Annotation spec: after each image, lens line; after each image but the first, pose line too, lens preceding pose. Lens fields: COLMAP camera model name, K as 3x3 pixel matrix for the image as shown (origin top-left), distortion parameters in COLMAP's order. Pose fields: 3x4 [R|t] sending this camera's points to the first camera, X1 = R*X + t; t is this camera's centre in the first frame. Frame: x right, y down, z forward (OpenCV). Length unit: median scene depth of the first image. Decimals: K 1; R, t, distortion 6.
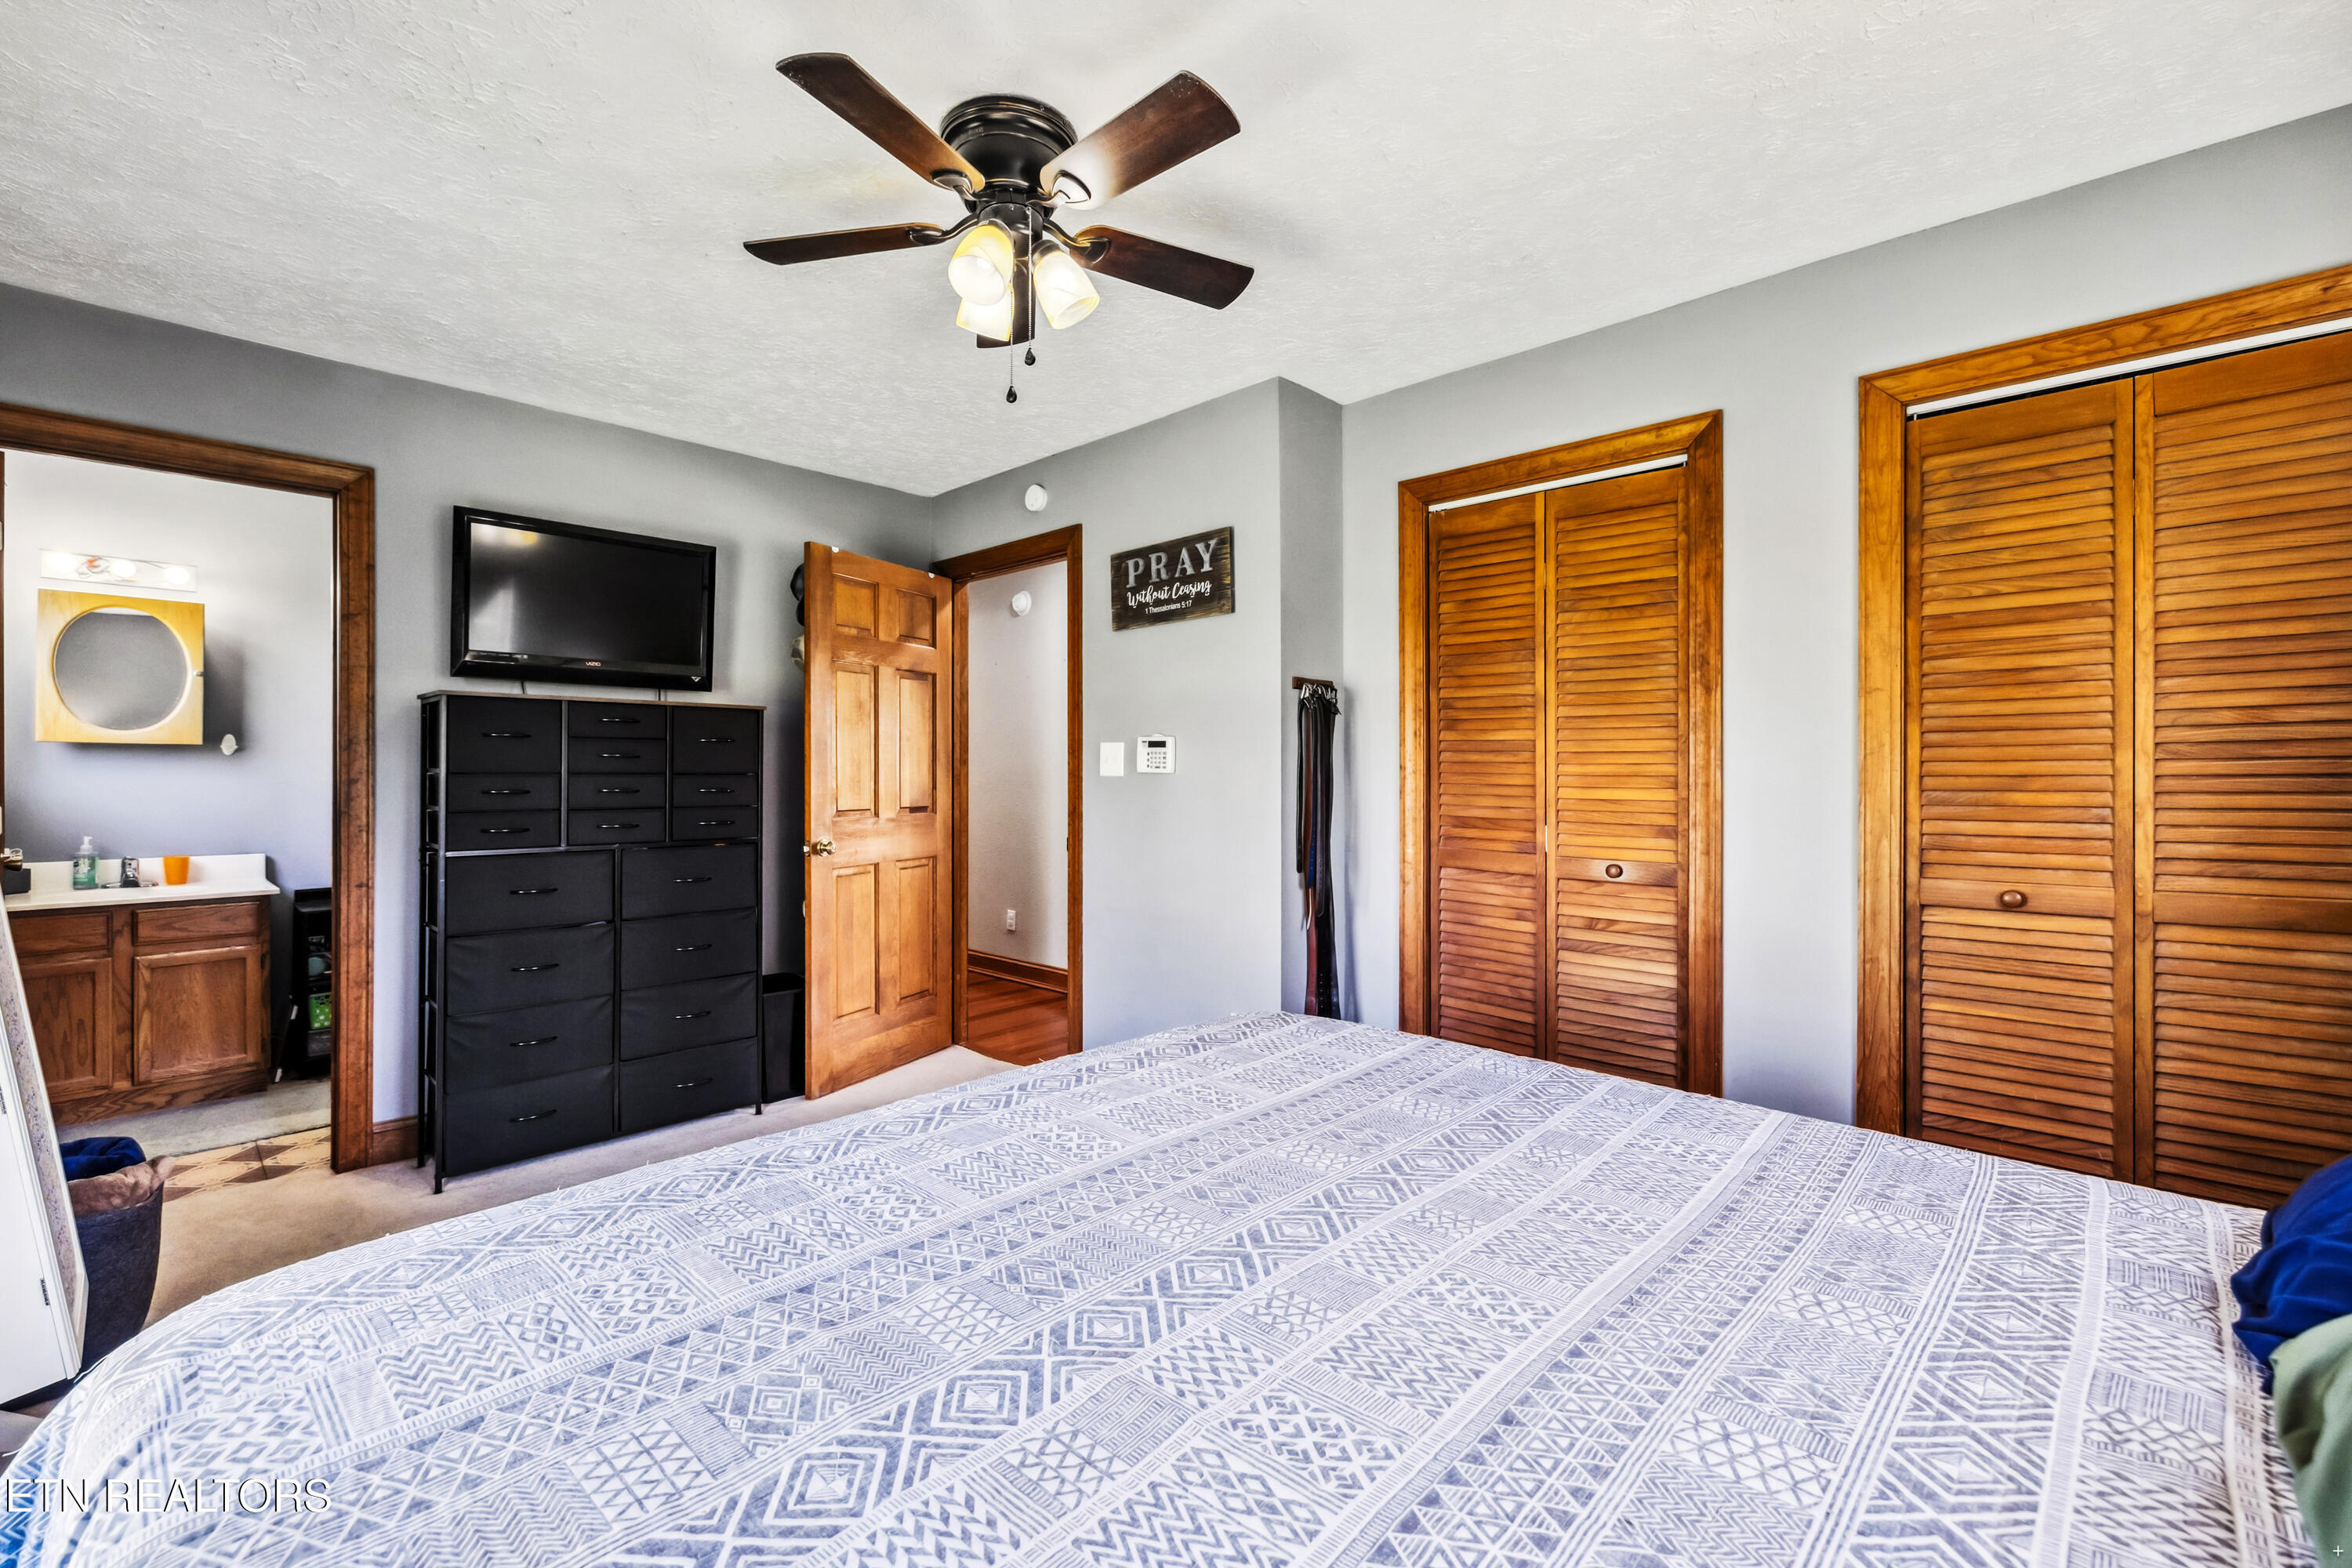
lens RADIAL K [[1012.5, 0, 1171.6], [0, 1012.5, 781.7], [0, 0, 1]] dist [0.003125, 0.000139]
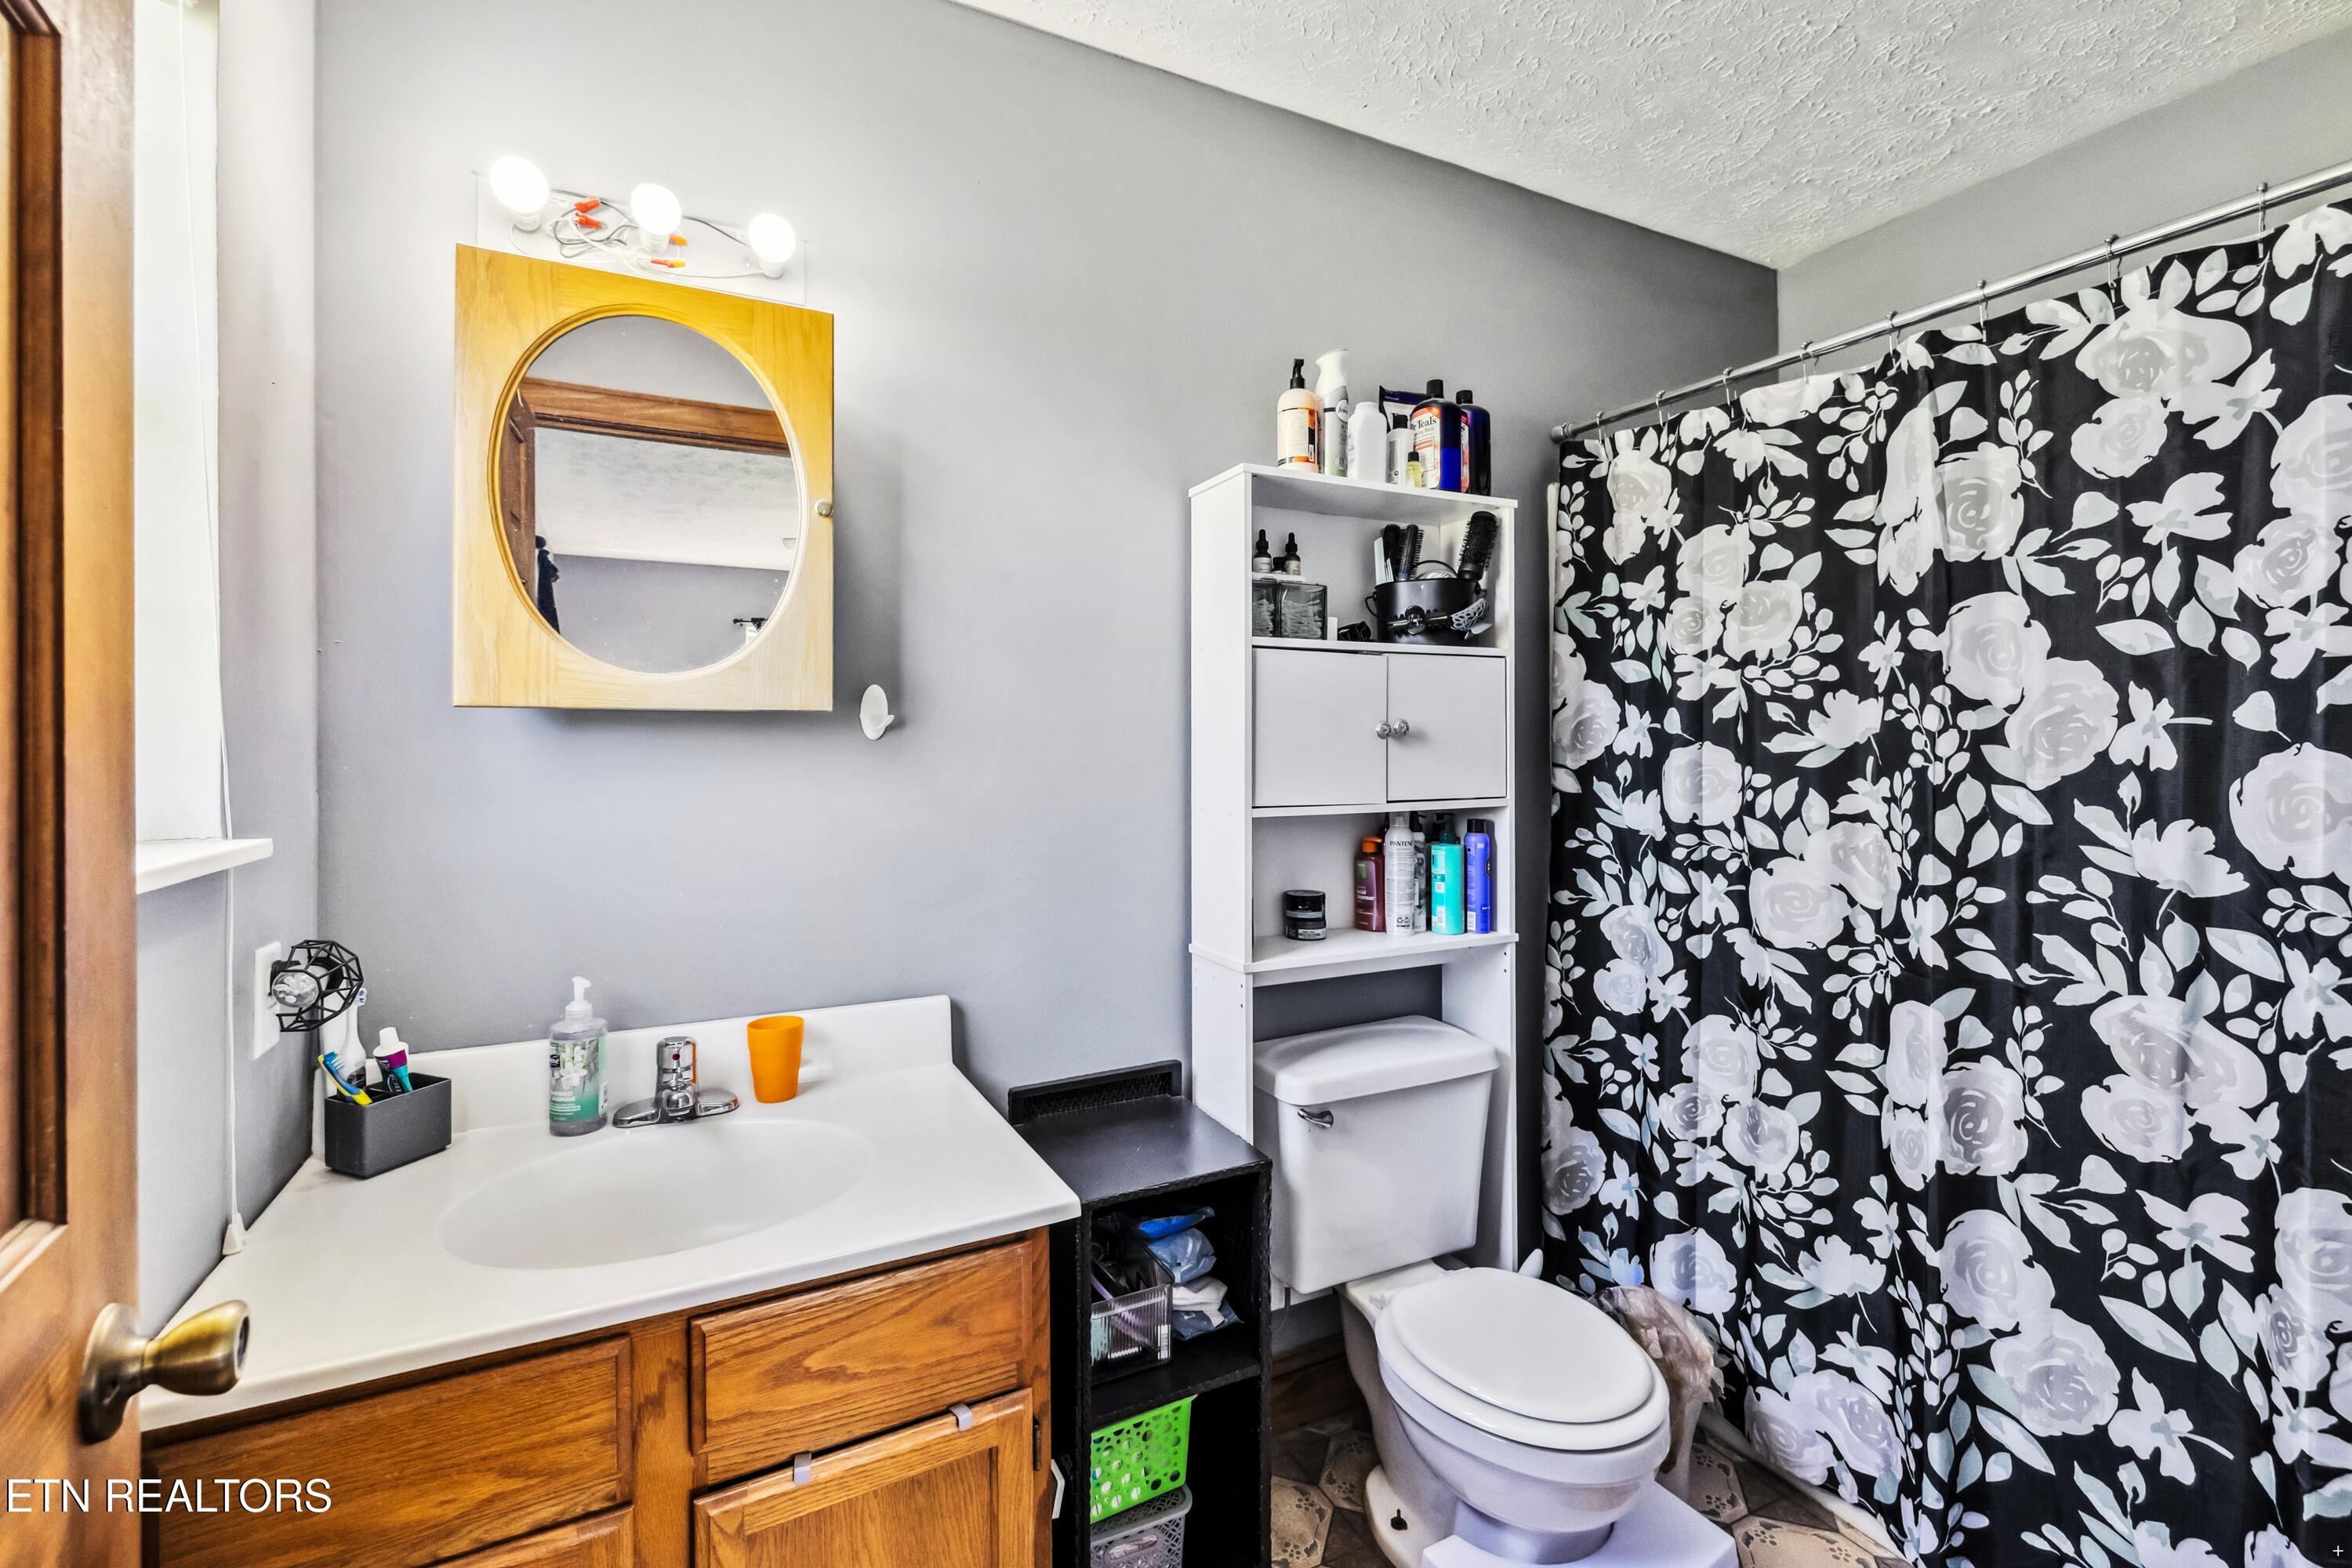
lens RADIAL K [[1012.5, 0, 1179.9], [0, 1012.5, 762.6], [0, 0, 1]] dist [0.003125, 0.000139]
pose [[0.947024, 0.001795, -0.321157, -0.762417], [0.002236, 0.999923, 0.012182, -0.023717], [0.321154, -0.012255, 0.946948, 0.738987]]
